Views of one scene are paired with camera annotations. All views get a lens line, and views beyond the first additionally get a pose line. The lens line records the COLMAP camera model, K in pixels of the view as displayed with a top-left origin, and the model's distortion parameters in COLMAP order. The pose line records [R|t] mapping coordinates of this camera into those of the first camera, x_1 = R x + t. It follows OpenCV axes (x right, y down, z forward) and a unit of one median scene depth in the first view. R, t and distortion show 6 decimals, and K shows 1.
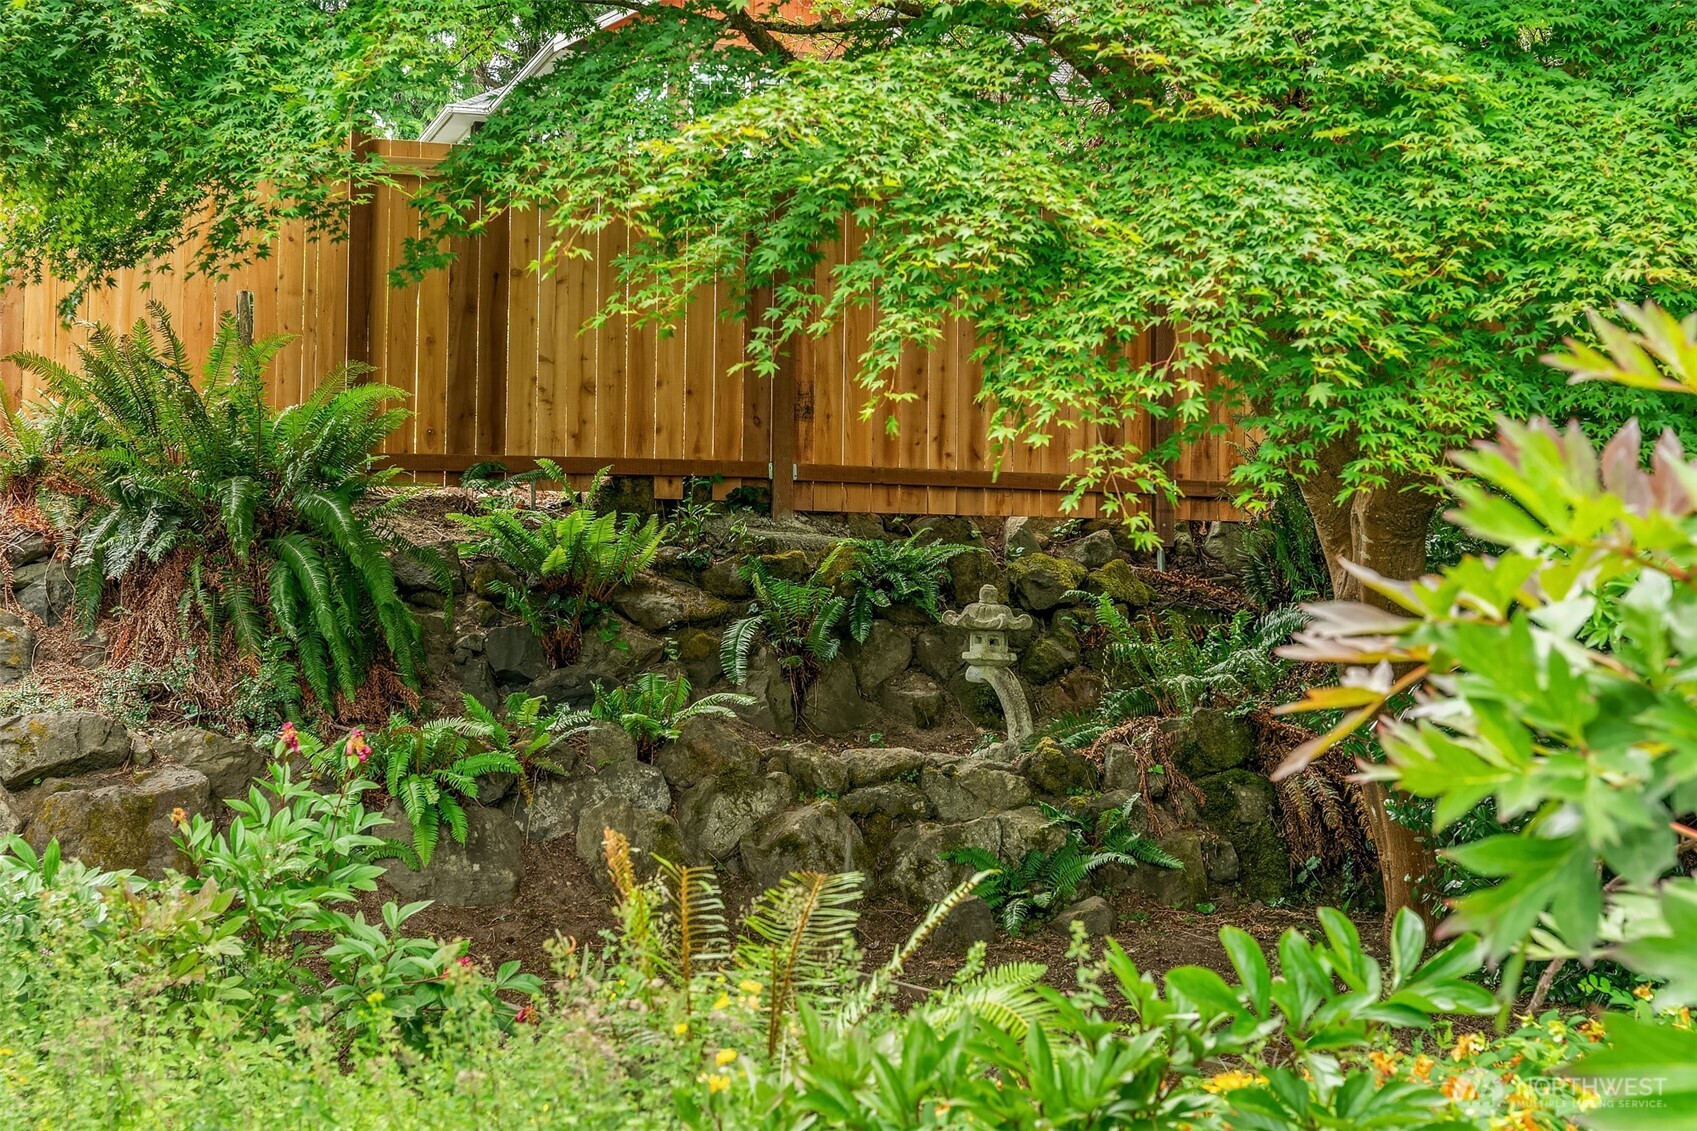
lens RADIAL K [[2946.7, 0, 848.6], [0, 2946.7, 565.3], [0, 0, 1]] dist [0.042583, 0.000000]
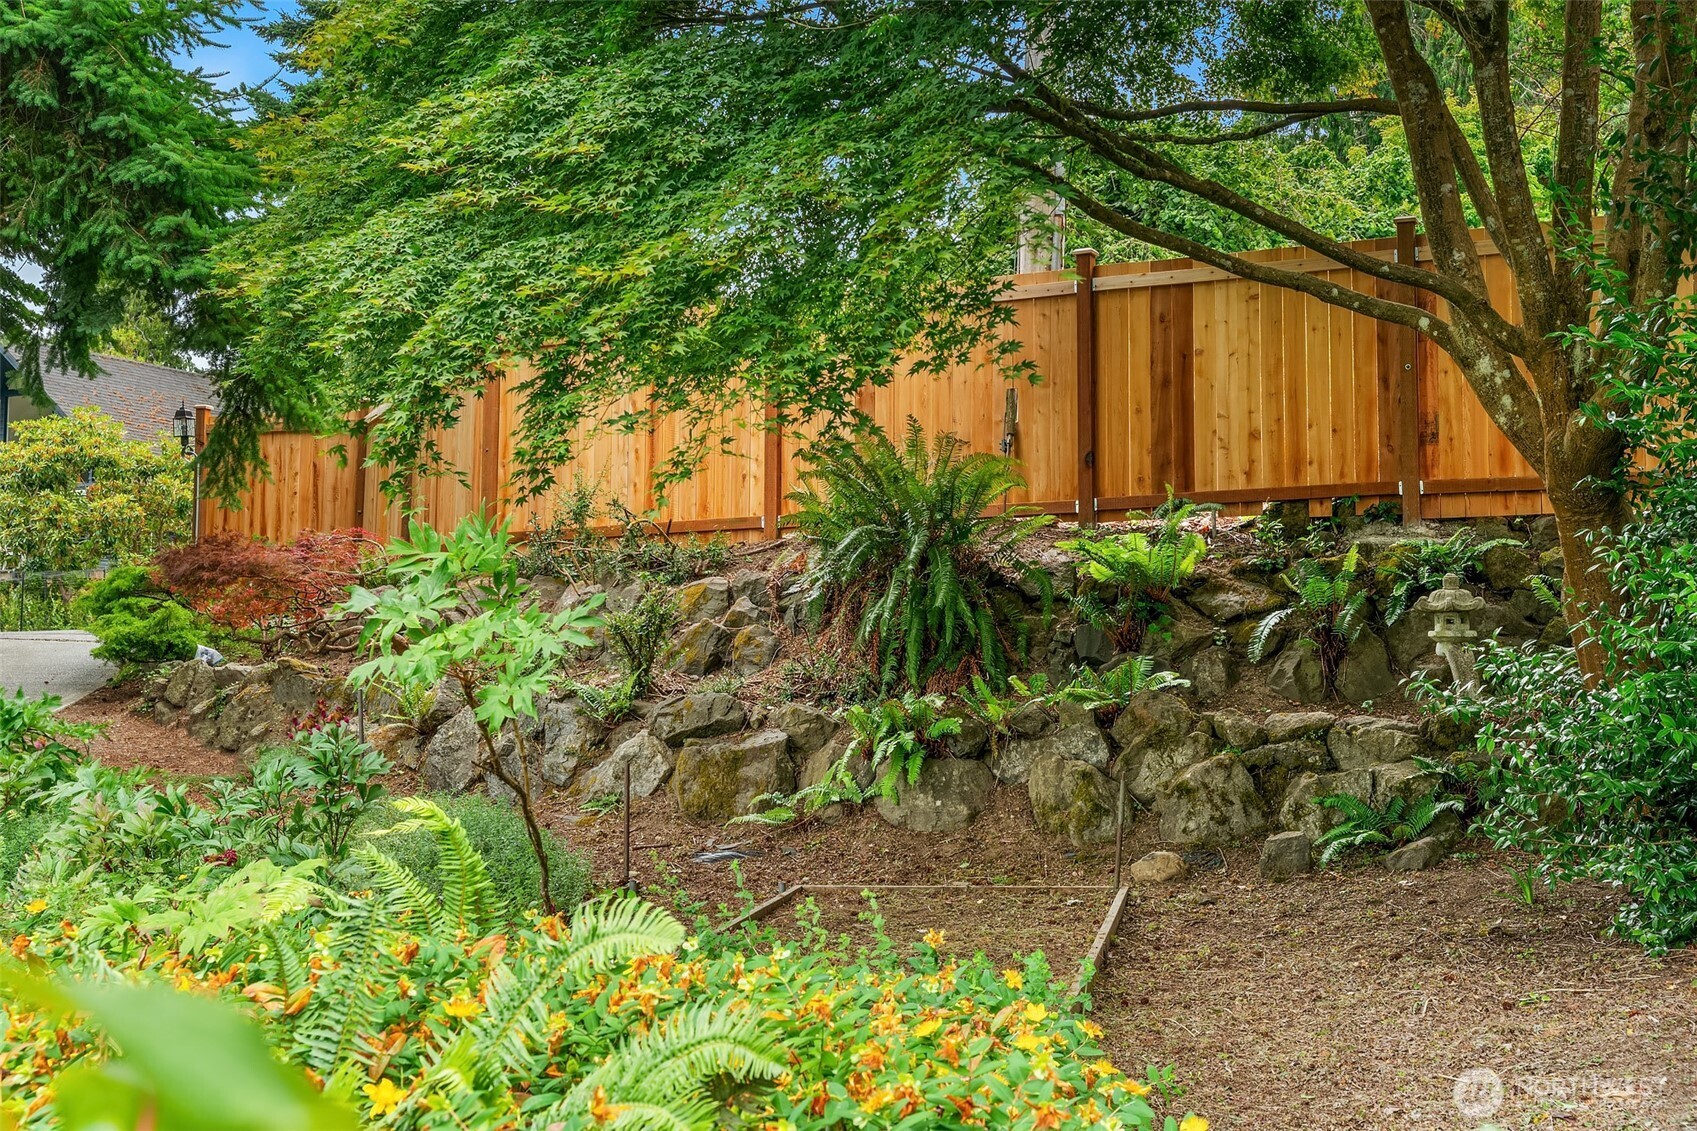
lens RADIAL K [[2188.1, 0, 848.6], [0, 2188.1, 565.0], [0, 0, 1]] dist [-0.006512, 0.000000]
pose [[0.769372, -0.054131, -0.636504, 0.412543], [0.047322, 0.998495, -0.027717, 0.015789], [0.637046, -0.008796, 0.770775, 0.165451]]
